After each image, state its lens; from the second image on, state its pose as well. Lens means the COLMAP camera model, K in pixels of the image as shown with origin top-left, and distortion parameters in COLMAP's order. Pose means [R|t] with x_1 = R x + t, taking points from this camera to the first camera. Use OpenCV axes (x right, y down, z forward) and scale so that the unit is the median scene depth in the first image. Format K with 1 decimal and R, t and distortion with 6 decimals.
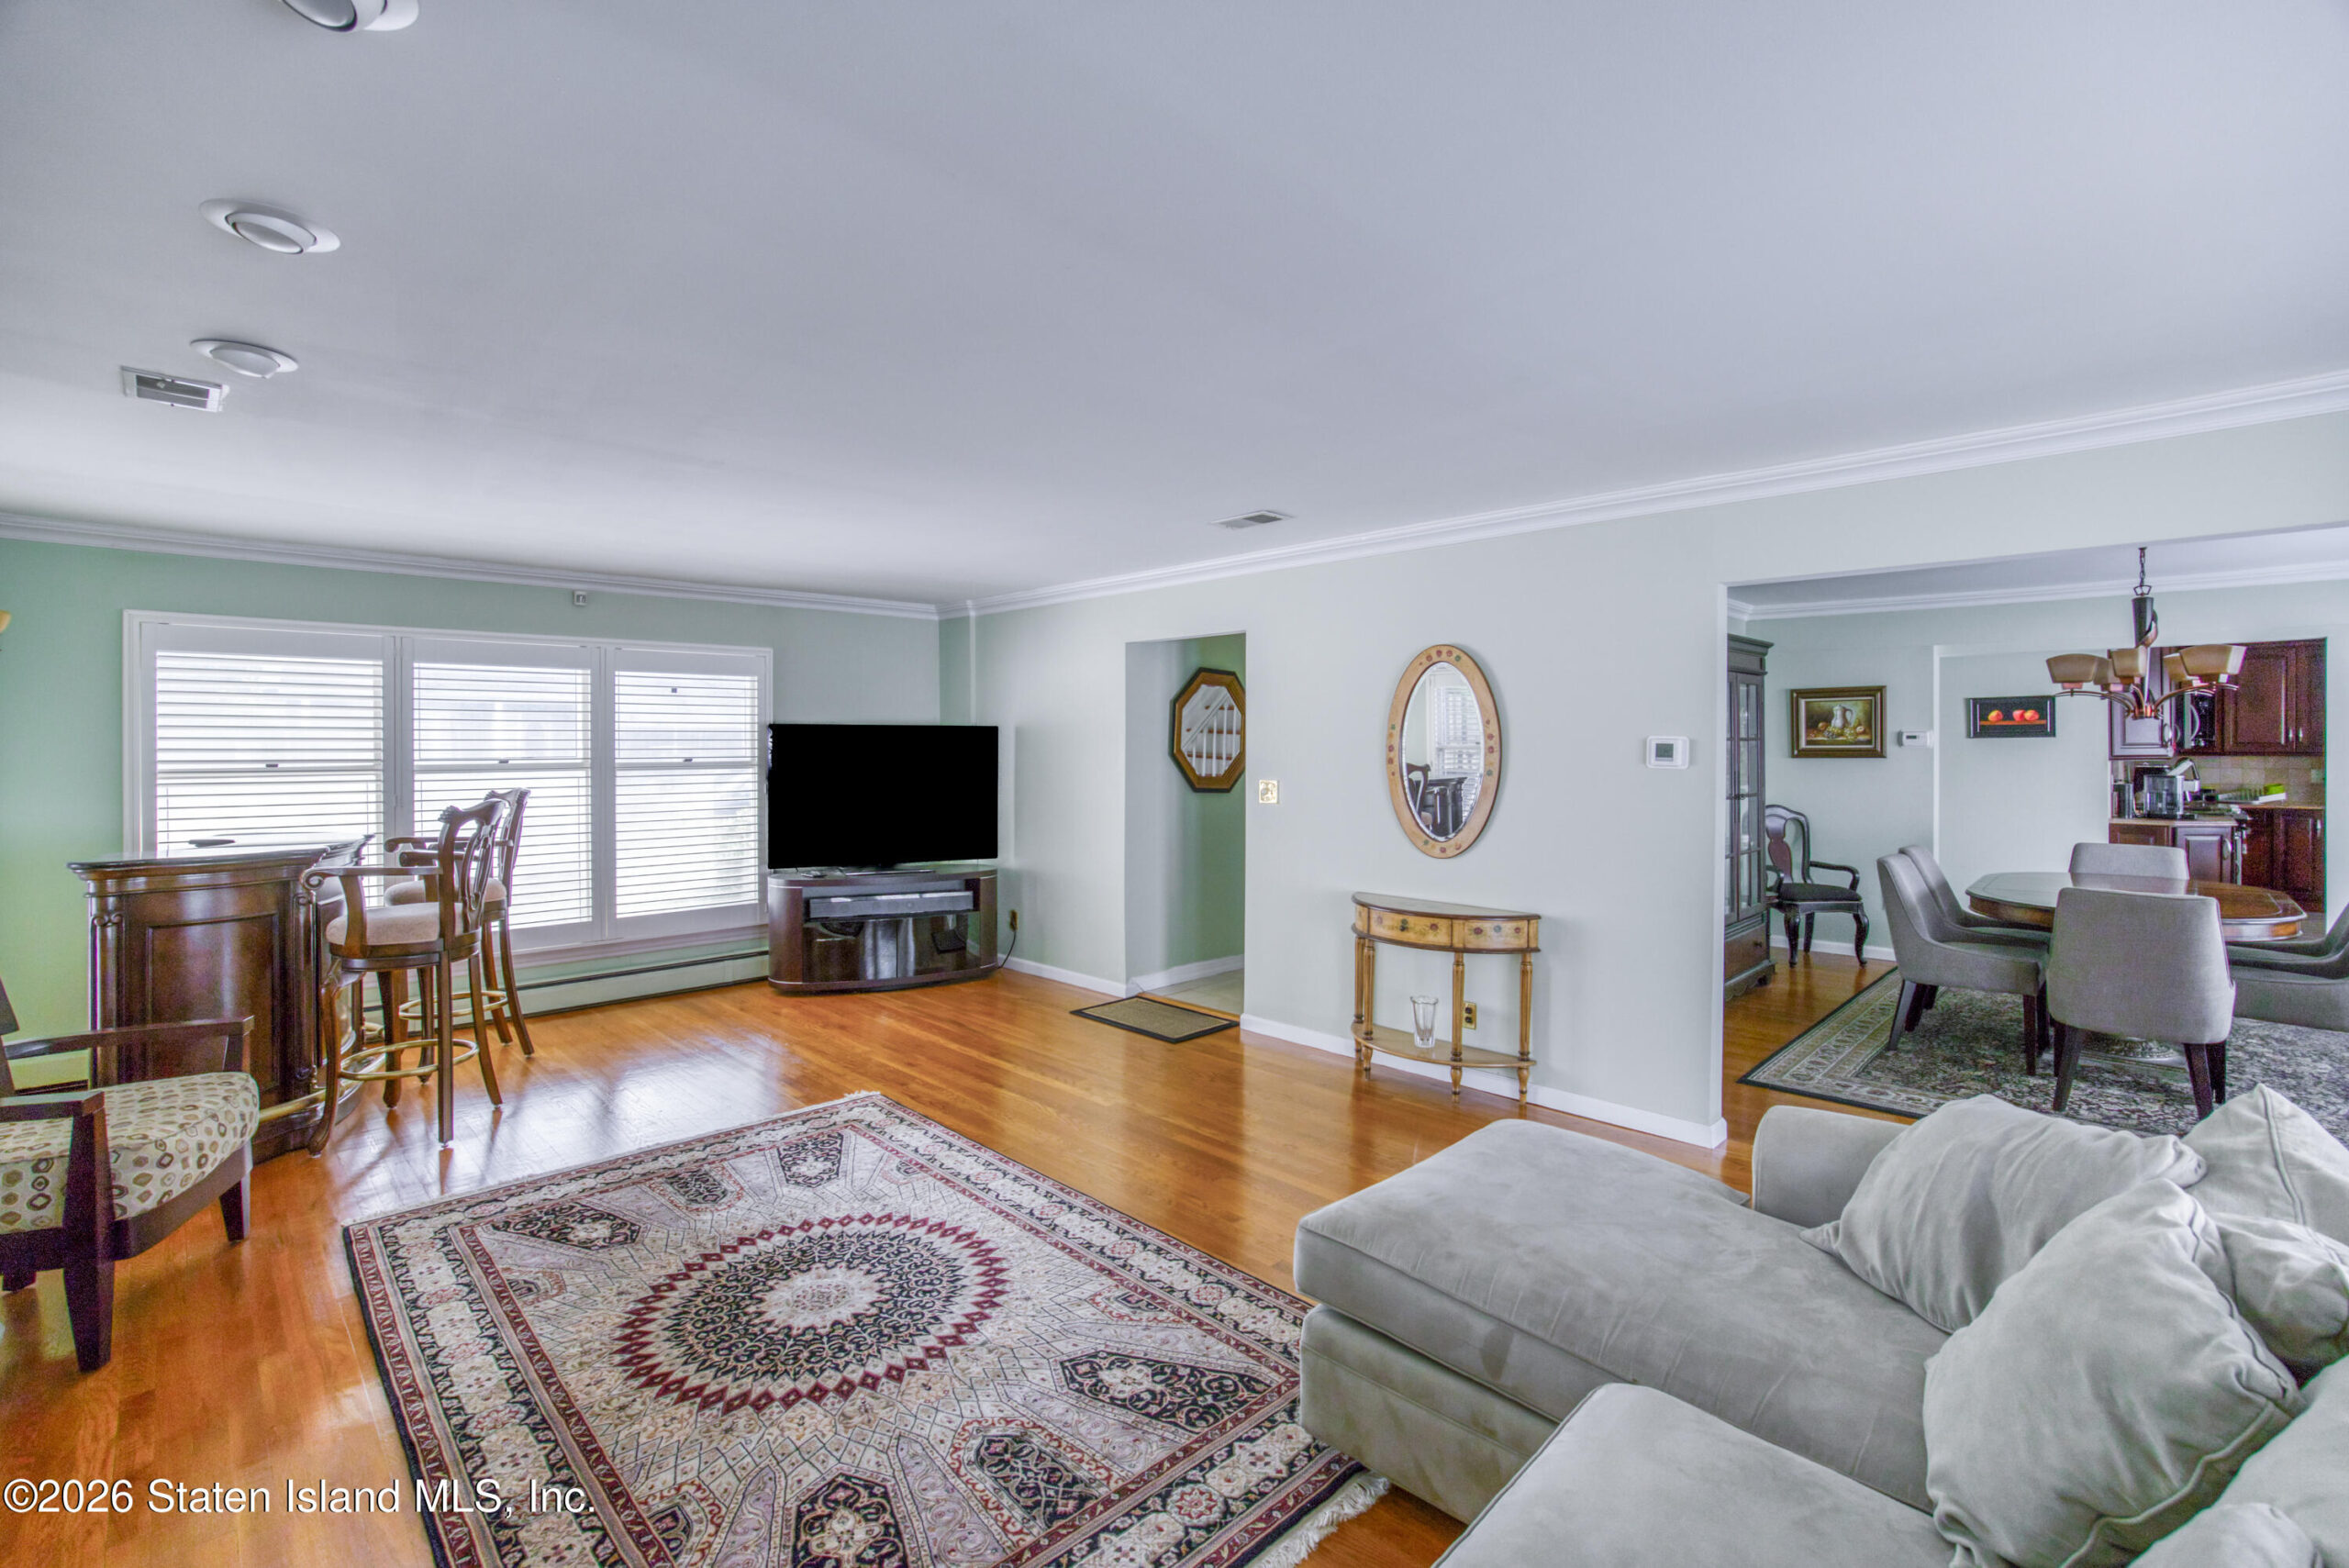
lens RADIAL K [[1048.9, 0, 1178.9], [0, 1048.9, 744.1], [0, 0, 1]] dist [-0.050061, 0.016462]
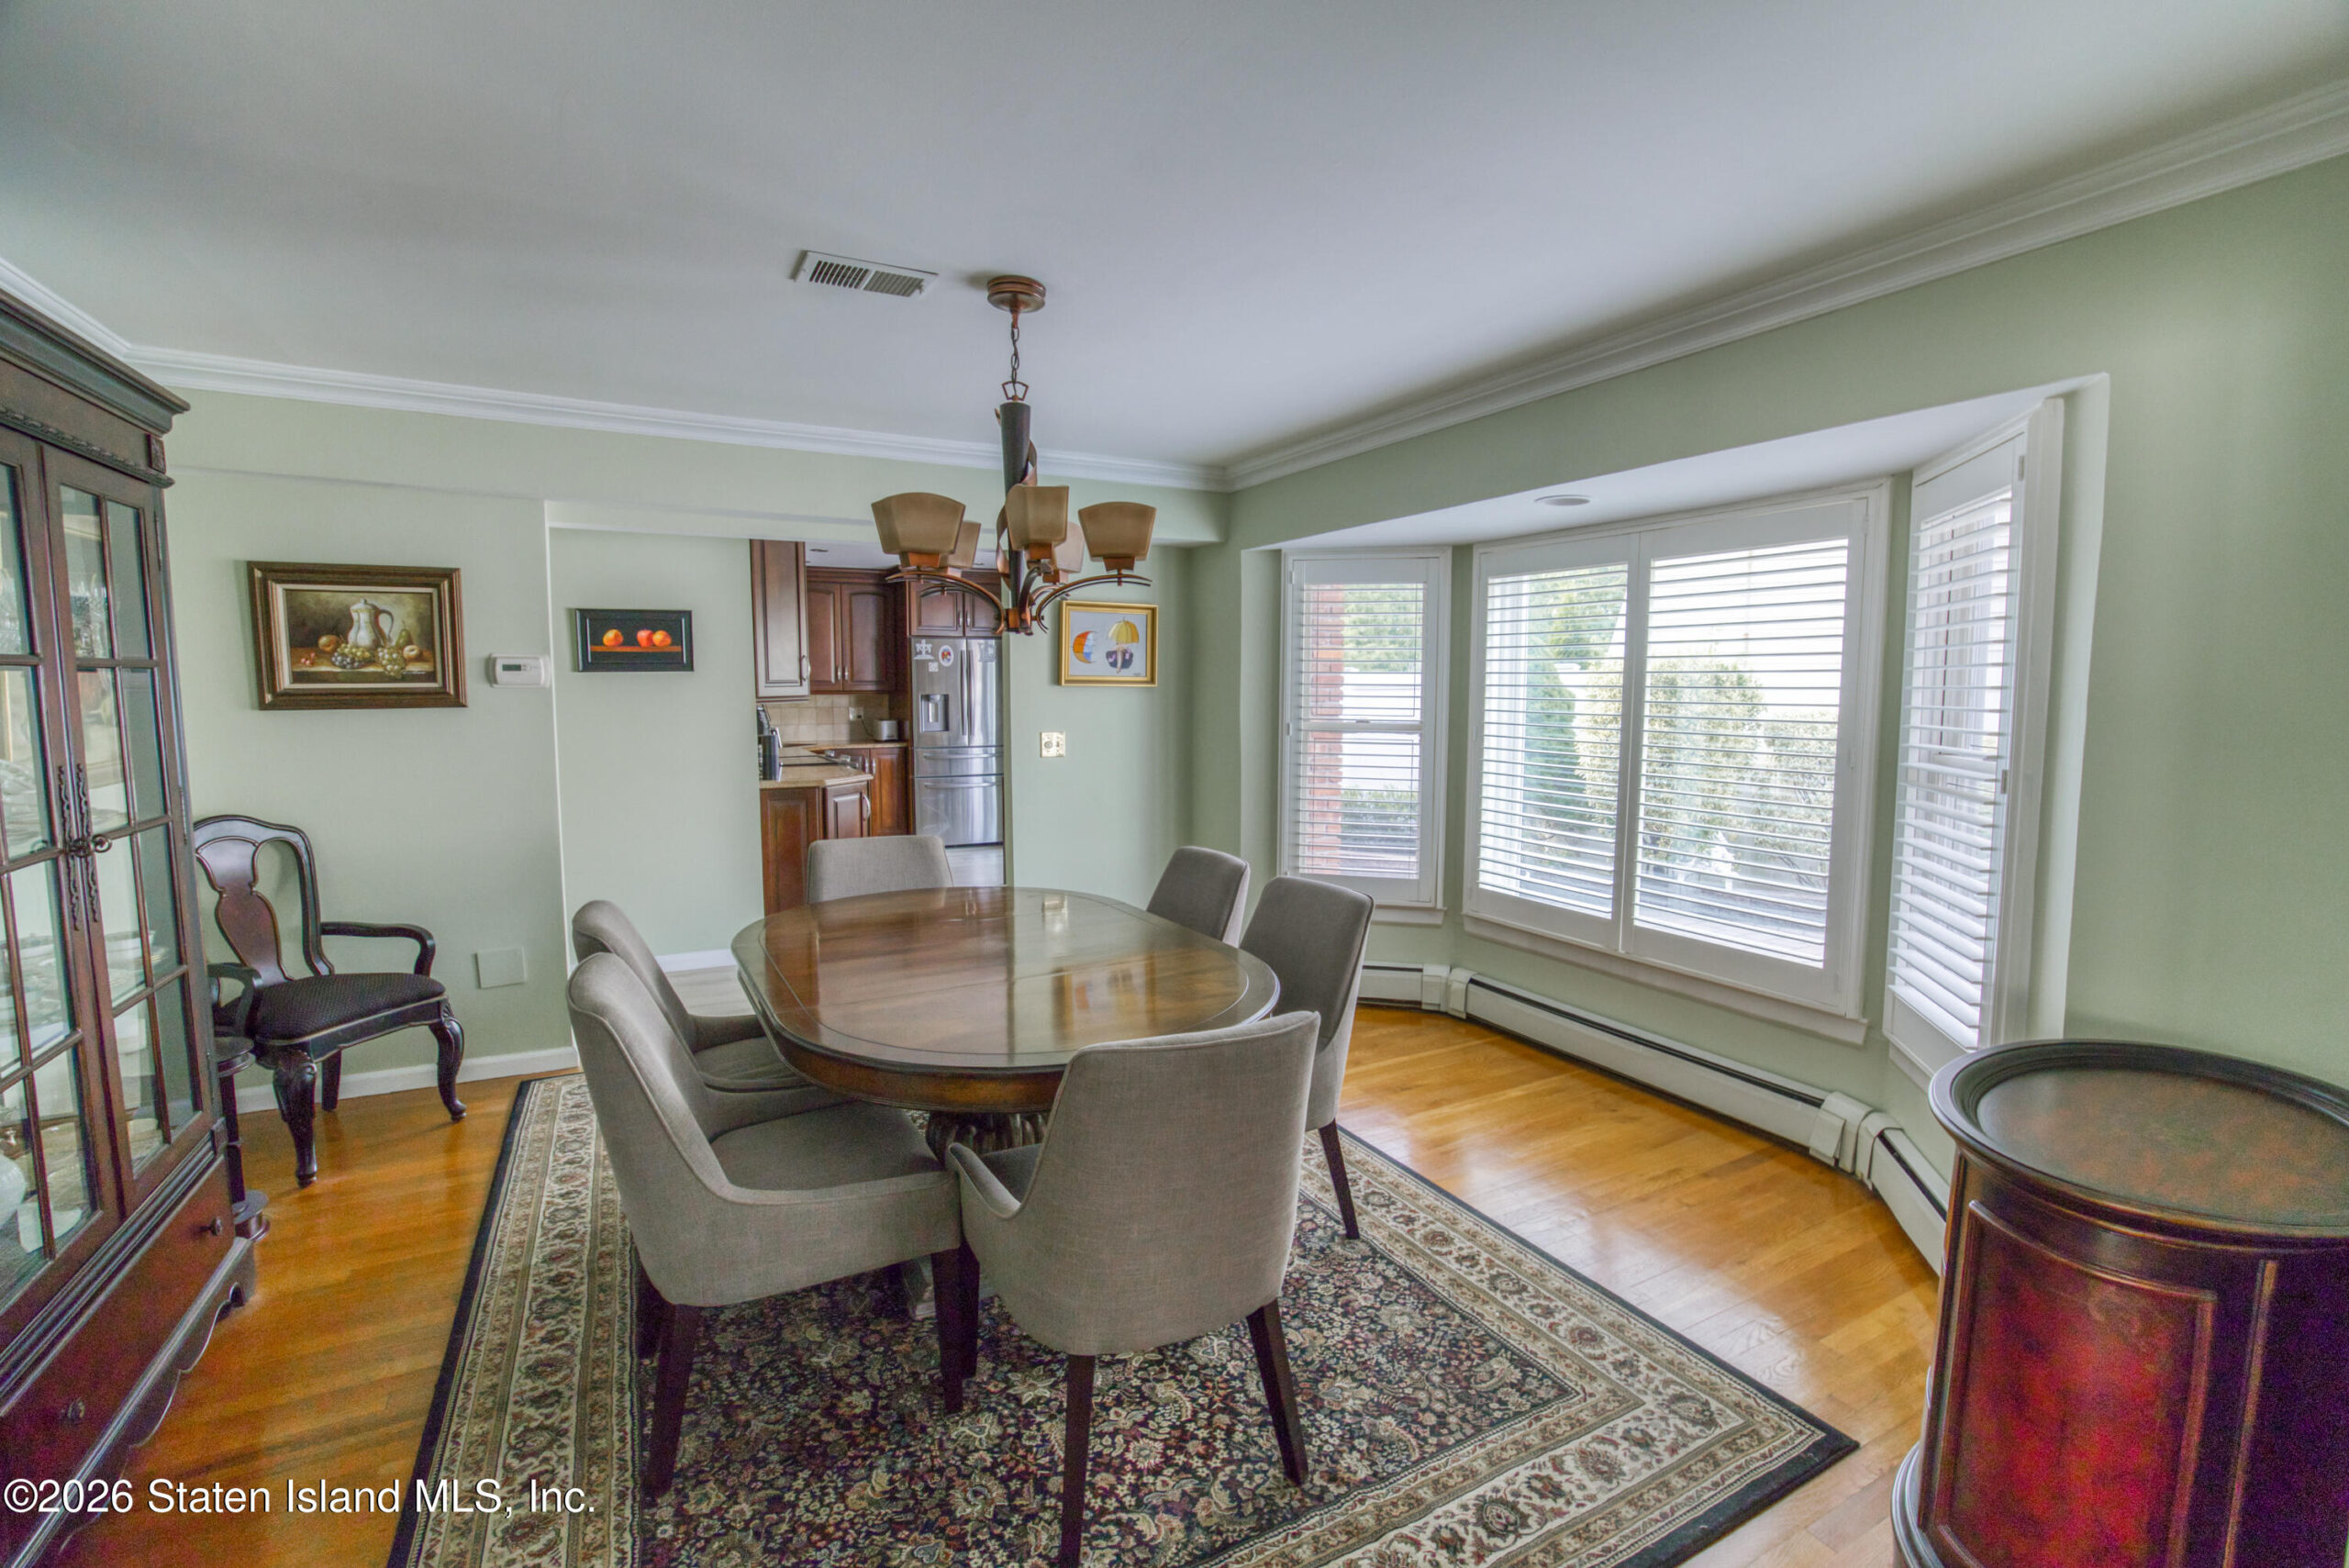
lens RADIAL K [[1029.0, 0, 1183.4], [0, 1029.0, 778.8], [0, 0, 1]] dist [-0.054538, 0.018152]
pose [[0.284785, -0.085315, 0.954787, 0.516851], [-0.005183, 0.995880, 0.090533, 0.002818], [-0.958577, -0.030731, 0.283169, 0.868800]]
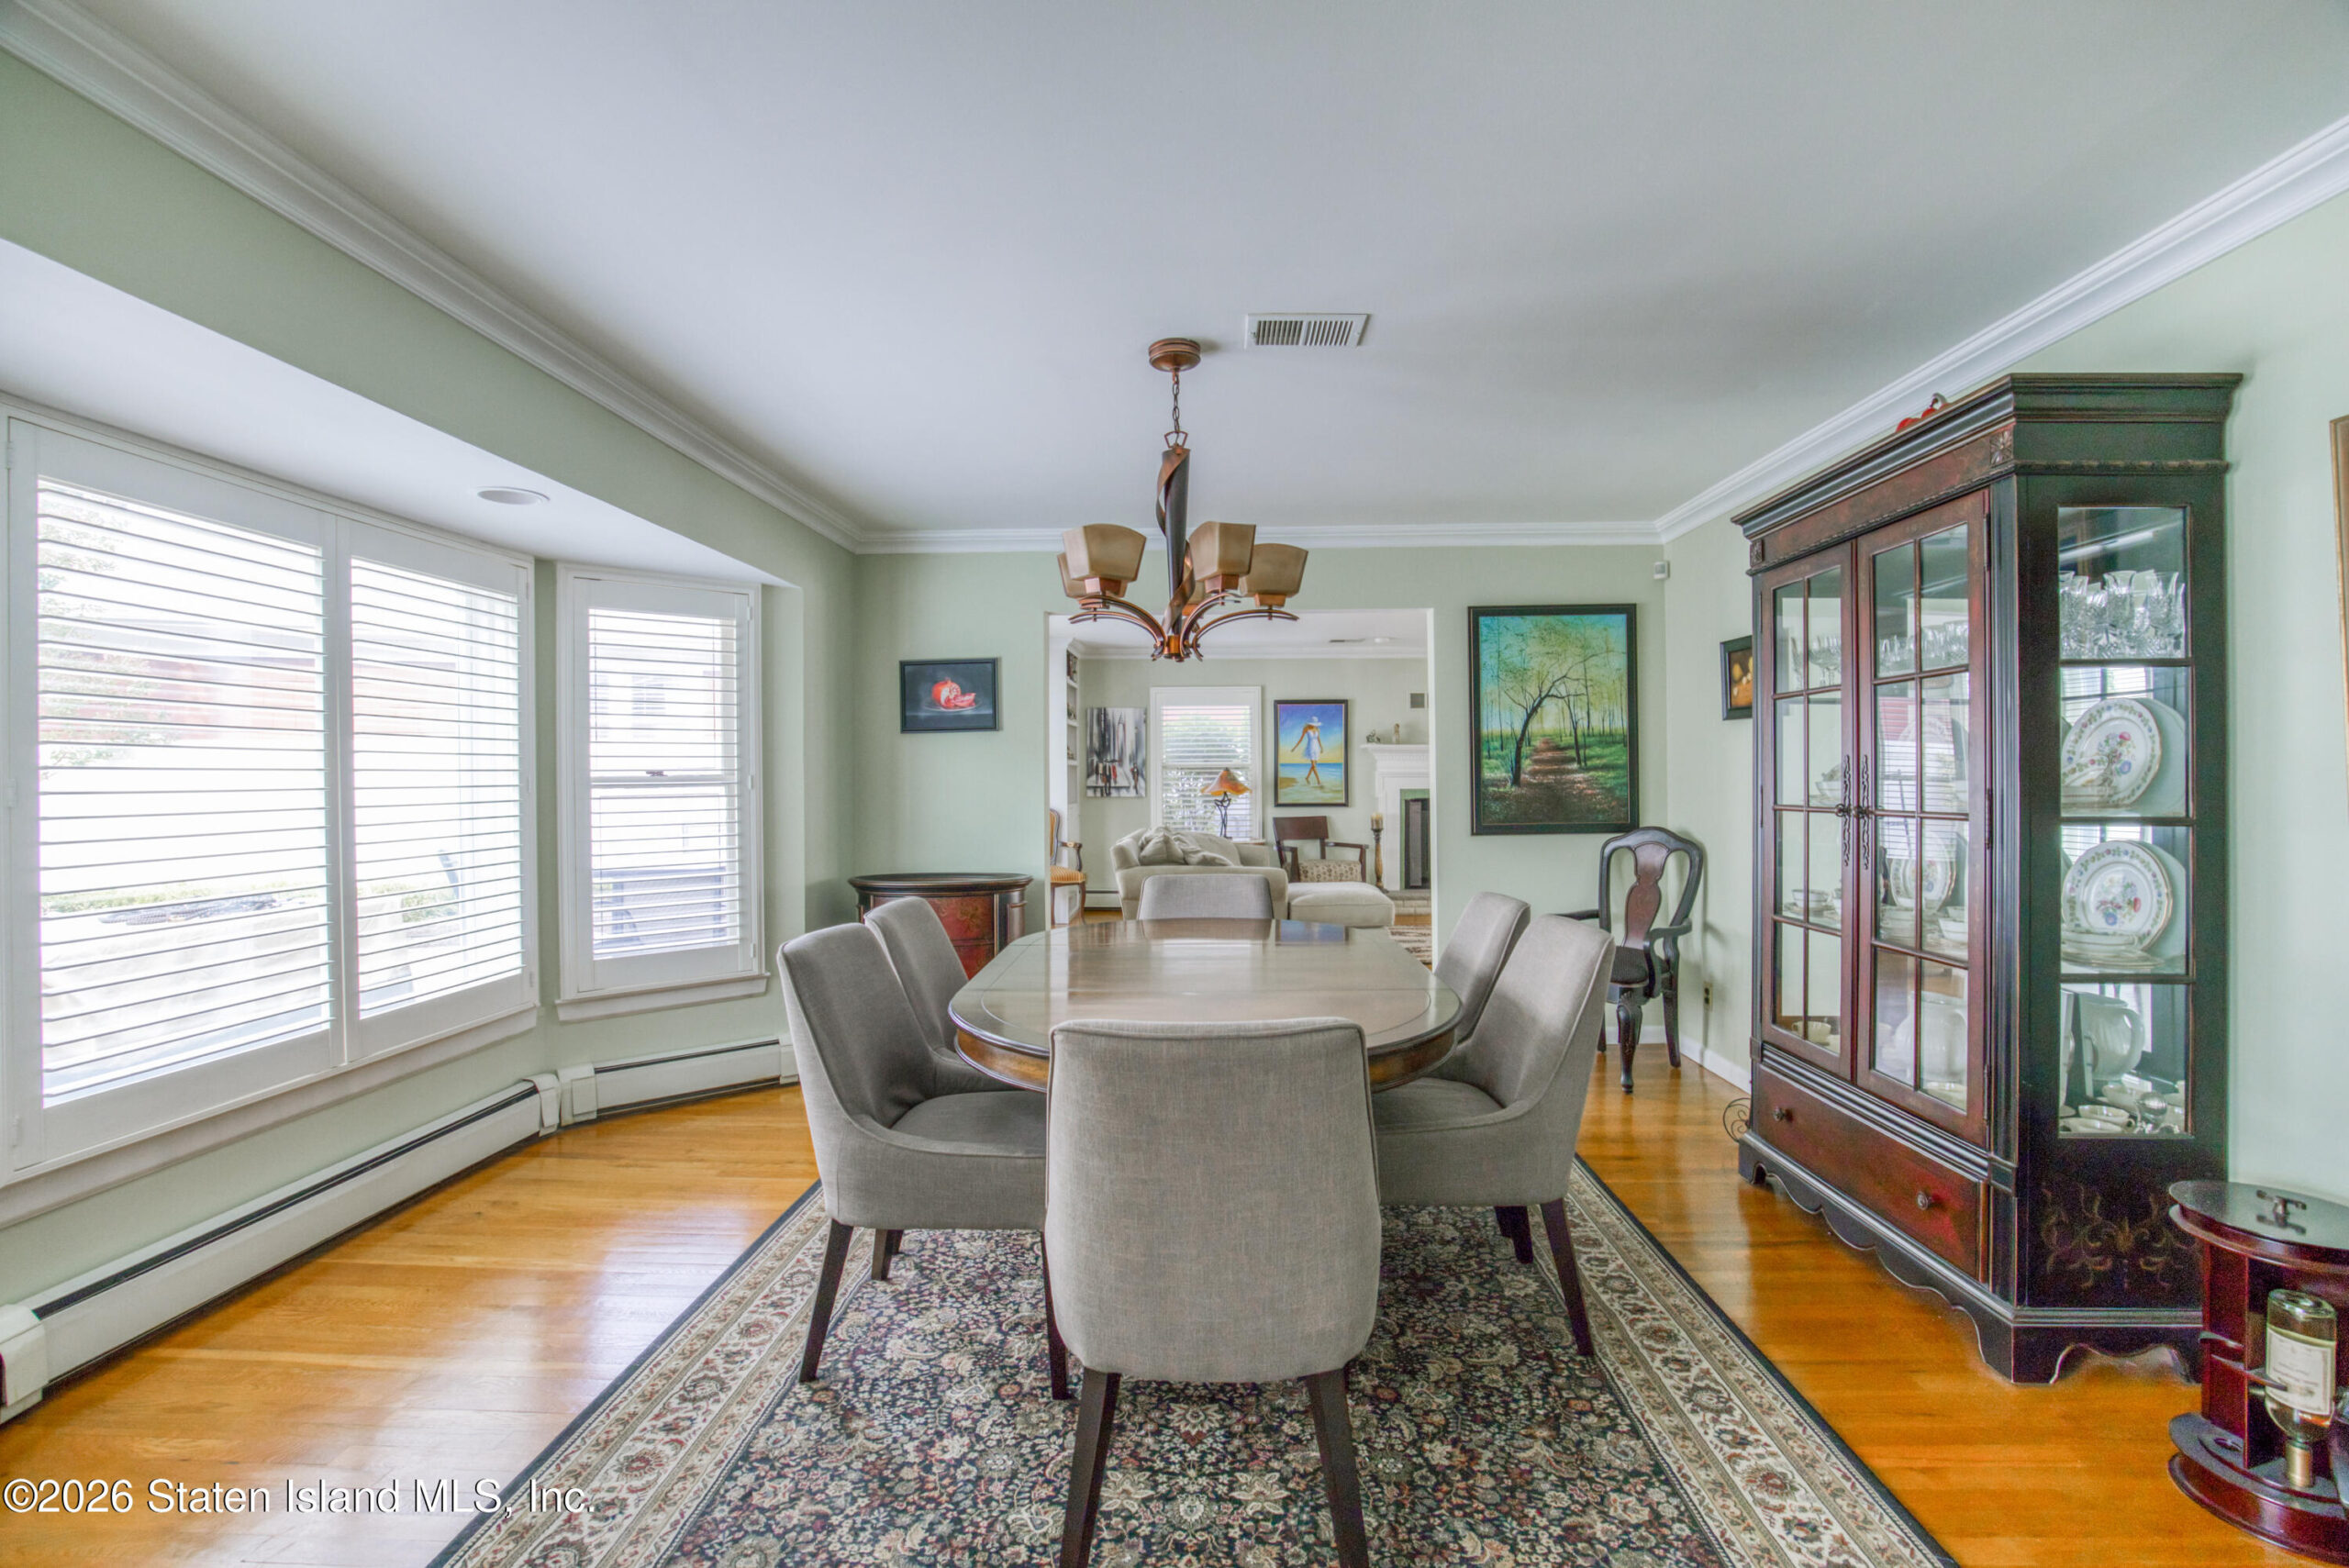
lens RADIAL K [[1037.3, 0, 1189.4], [0, 1037.3, 778.2], [0, 0, 1]] dist [-0.053494, 0.016124]
pose [[-0.726920, 0.008844, -0.686665, 1.543443], [0.007528, 0.999960, 0.004910, 0.046387], [0.686681, -0.001600, -0.726957, 1.636866]]
